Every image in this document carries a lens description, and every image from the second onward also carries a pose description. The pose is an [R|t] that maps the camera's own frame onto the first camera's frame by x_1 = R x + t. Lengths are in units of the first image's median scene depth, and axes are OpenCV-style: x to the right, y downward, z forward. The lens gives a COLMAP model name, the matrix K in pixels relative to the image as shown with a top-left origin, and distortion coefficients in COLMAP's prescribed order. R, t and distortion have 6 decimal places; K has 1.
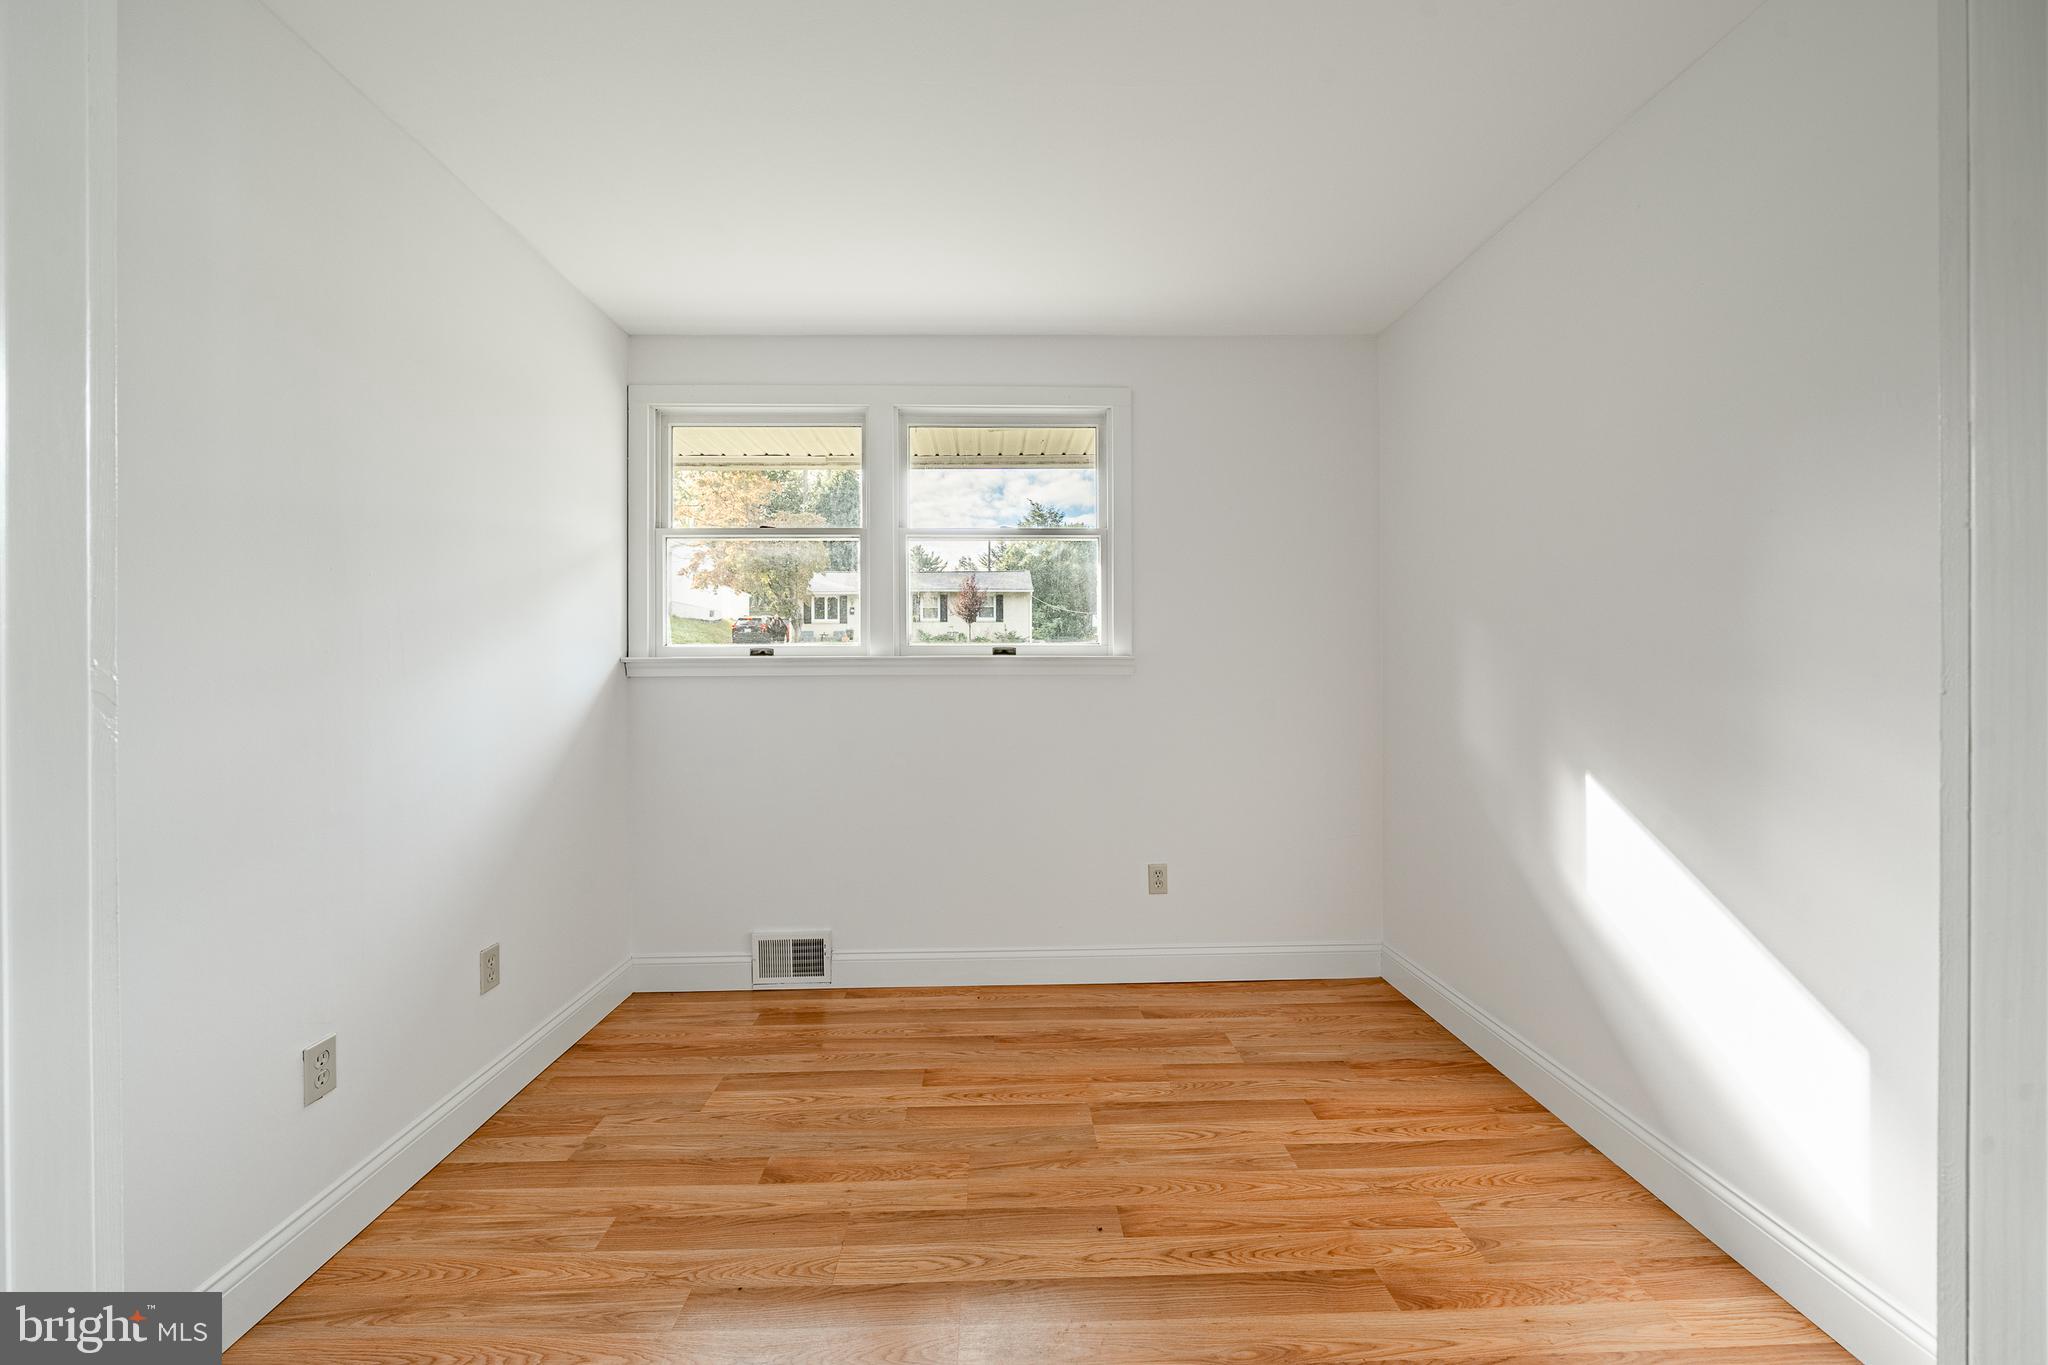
lens RADIAL K [[762.2, 0, 1021.9], [0, 762.2, 681.7], [0, 0, 1]] dist [-0.000035, -0.000012]
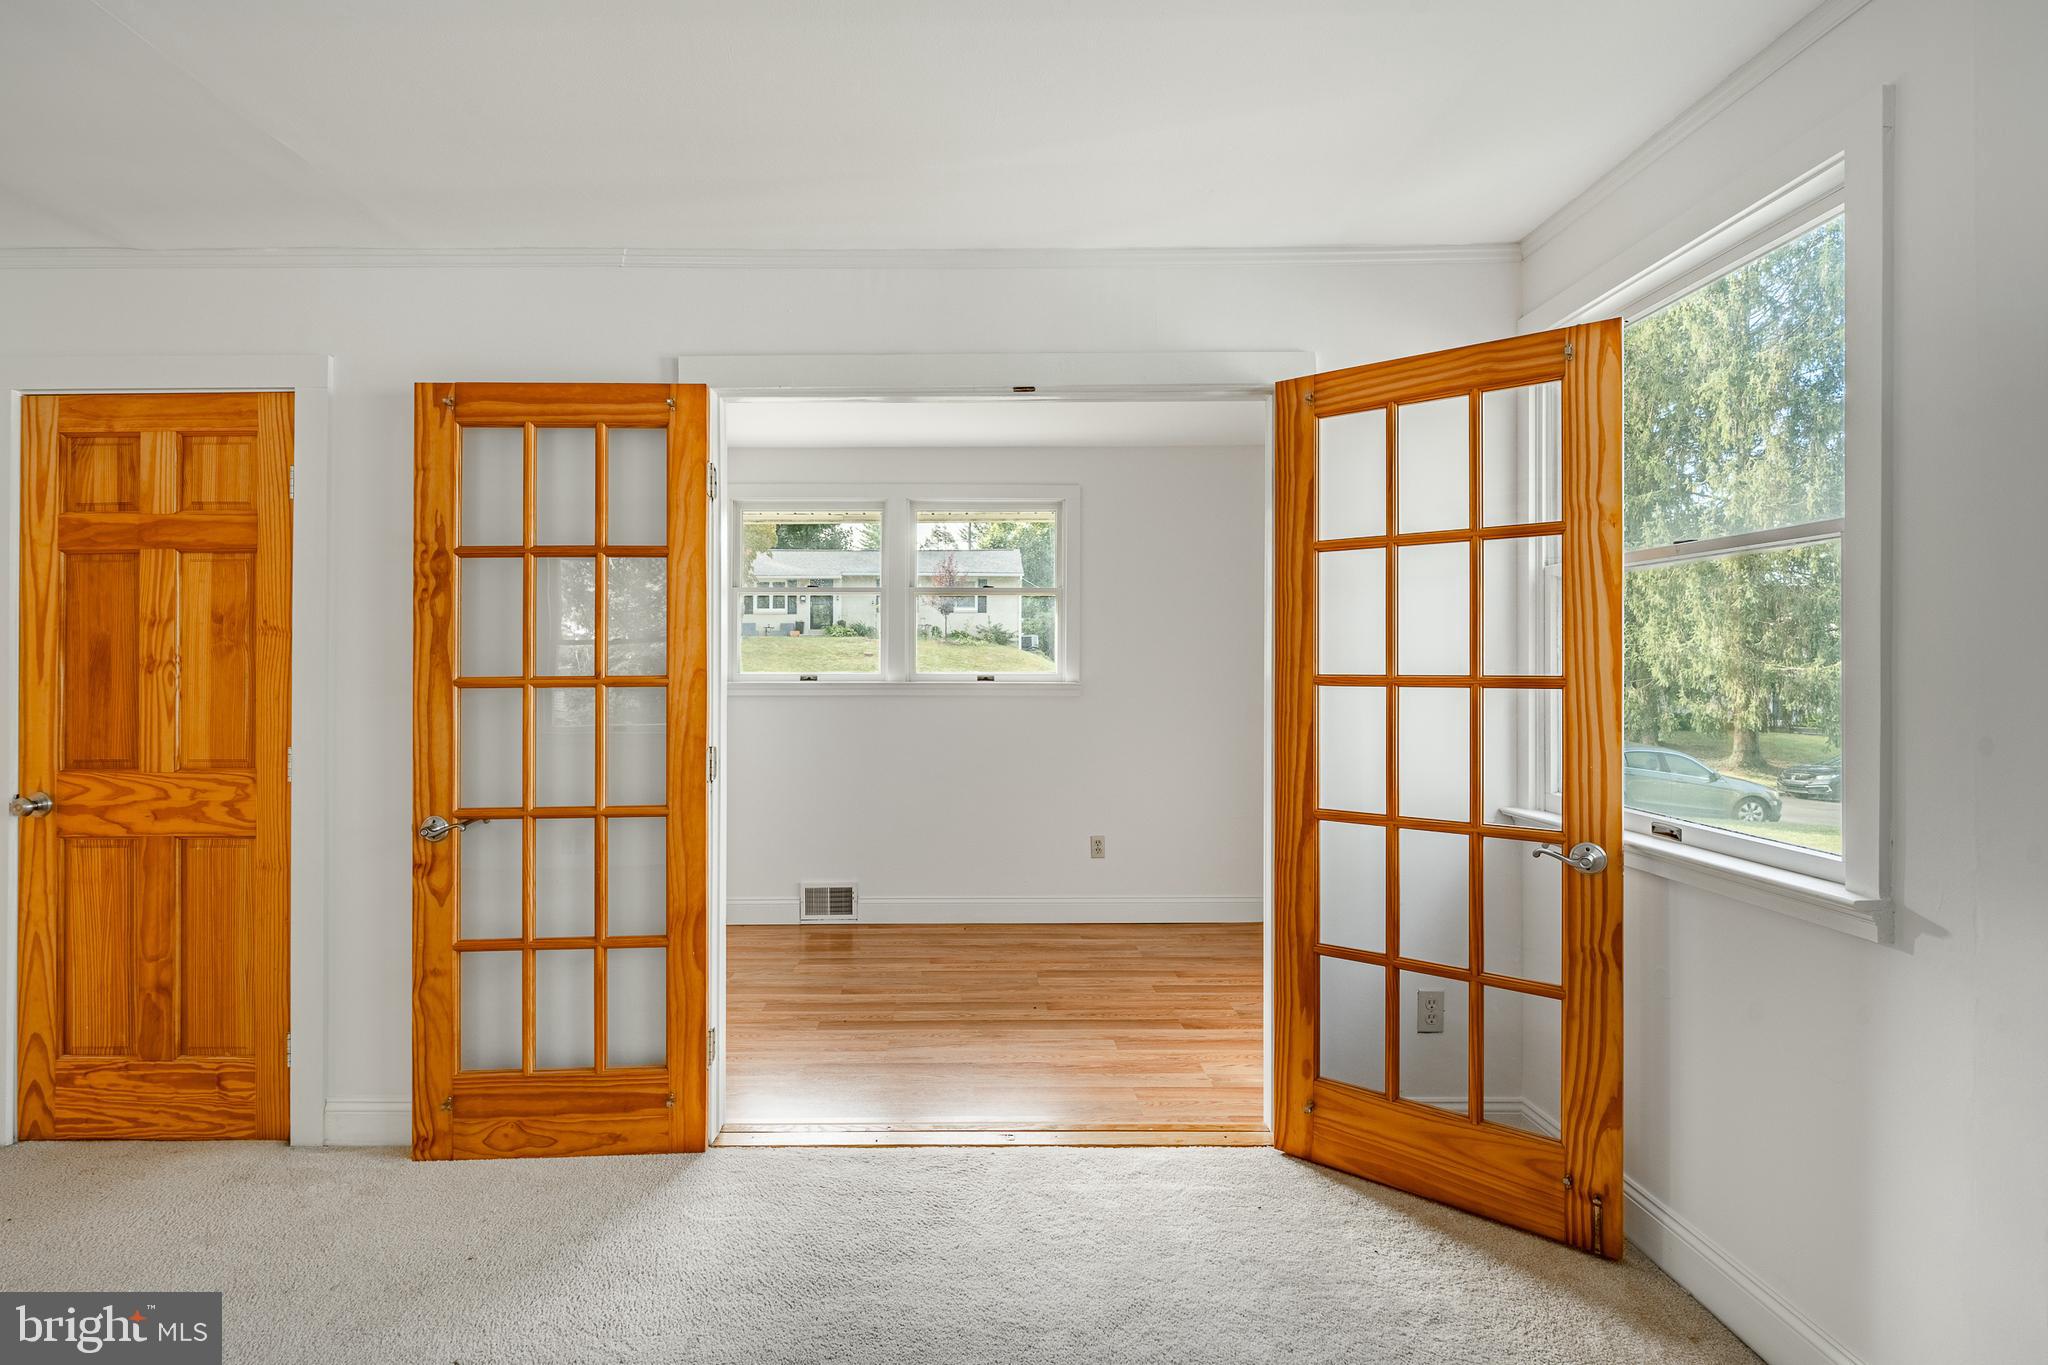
lens RADIAL K [[954.5, 0, 1023.4], [0, 954.5, 678.2], [0, 0, 1]] dist [0.000155, 0.000034]
pose [[0.999871, 0.007121, 0.014369, 0.020880], [-0.007009, 0.999945, -0.007850, -0.028729], [-0.014424, 0.007749, 0.999866, -0.735329]]
